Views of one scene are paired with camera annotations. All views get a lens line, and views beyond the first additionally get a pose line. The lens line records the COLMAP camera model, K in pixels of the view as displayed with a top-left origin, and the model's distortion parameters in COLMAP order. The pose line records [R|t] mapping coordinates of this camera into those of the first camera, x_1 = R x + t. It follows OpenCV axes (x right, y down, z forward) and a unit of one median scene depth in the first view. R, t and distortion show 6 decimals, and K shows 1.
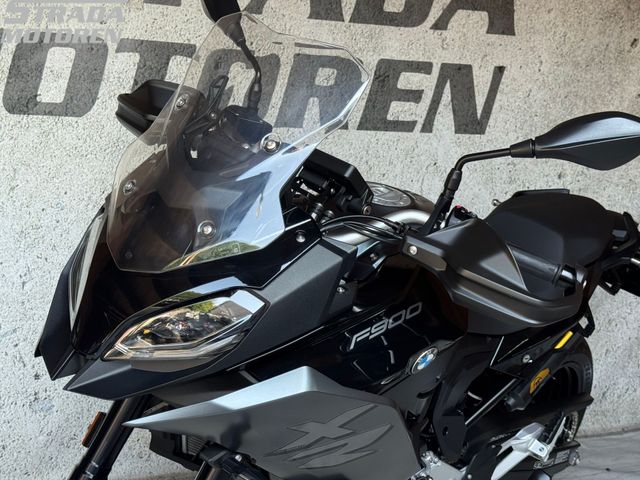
lens RADIAL K [[969.3, 0, 327.0], [0, 969.3, 245.1], [0, 0, 1]] dist [0.109687, 0.000000]
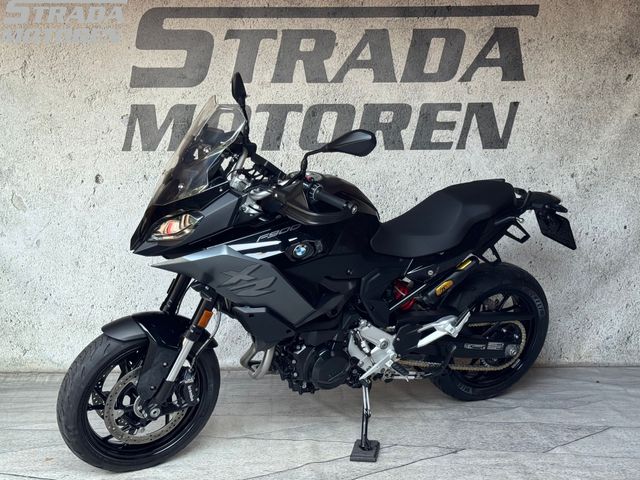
lens RADIAL K [[969.3, 0, 317.9], [0, 969.3, 240.0], [0, 0, 1]] dist [0.109687, 0.000000]
pose [[0.923426, -0.017240, -0.383390, 0.480720], [-0.002167, 0.998740, -0.050131, 0.102226], [0.383771, 0.047123, 0.922225, -0.475138]]
